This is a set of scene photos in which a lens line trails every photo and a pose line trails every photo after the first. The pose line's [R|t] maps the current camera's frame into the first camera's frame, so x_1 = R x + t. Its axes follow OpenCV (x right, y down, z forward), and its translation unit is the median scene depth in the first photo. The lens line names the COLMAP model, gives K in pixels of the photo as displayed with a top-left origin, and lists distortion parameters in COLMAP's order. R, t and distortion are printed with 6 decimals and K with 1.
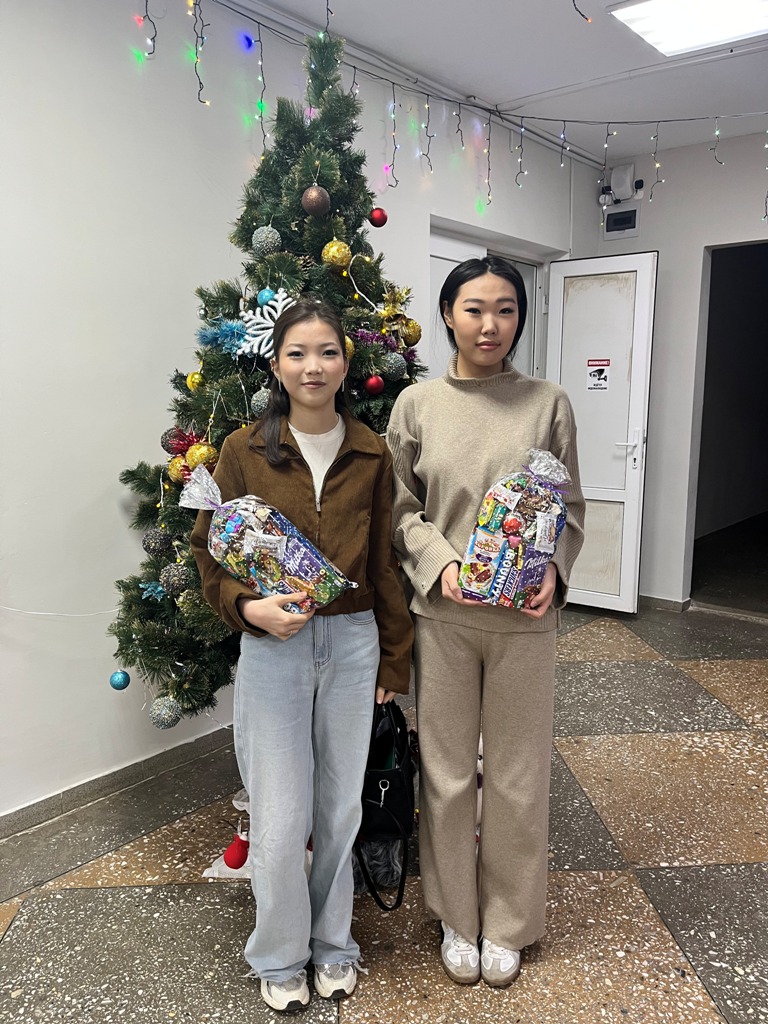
lens RADIAL K [[792.9, 0, 385.6], [0, 792.9, 516.0], [0, 0, 1]] dist [0.065030, -0.094119]
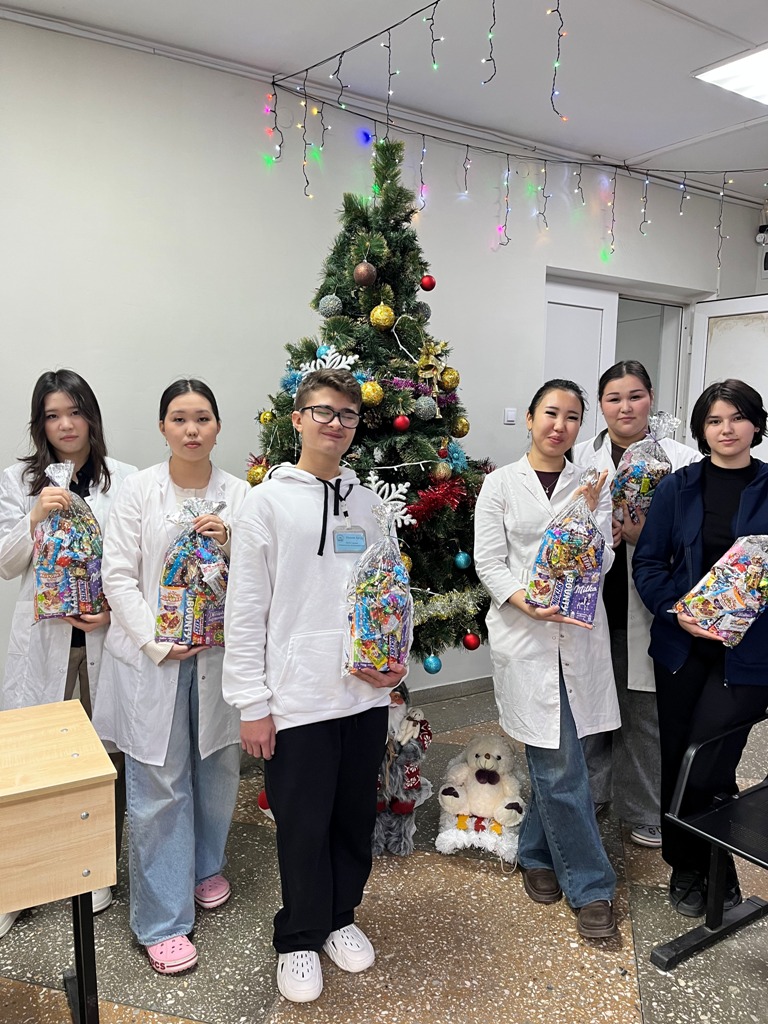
lens RADIAL K [[792.9, 0, 383.4], [0, 792.9, 511.4], [0, 0, 1]] dist [0.065030, -0.094119]
pose [[0.952730, 0.050831, -0.299536, 0.309397], [-0.064317, 0.997304, -0.035330, 0.010769], [0.296932, 0.052925, 0.953431, -0.135386]]
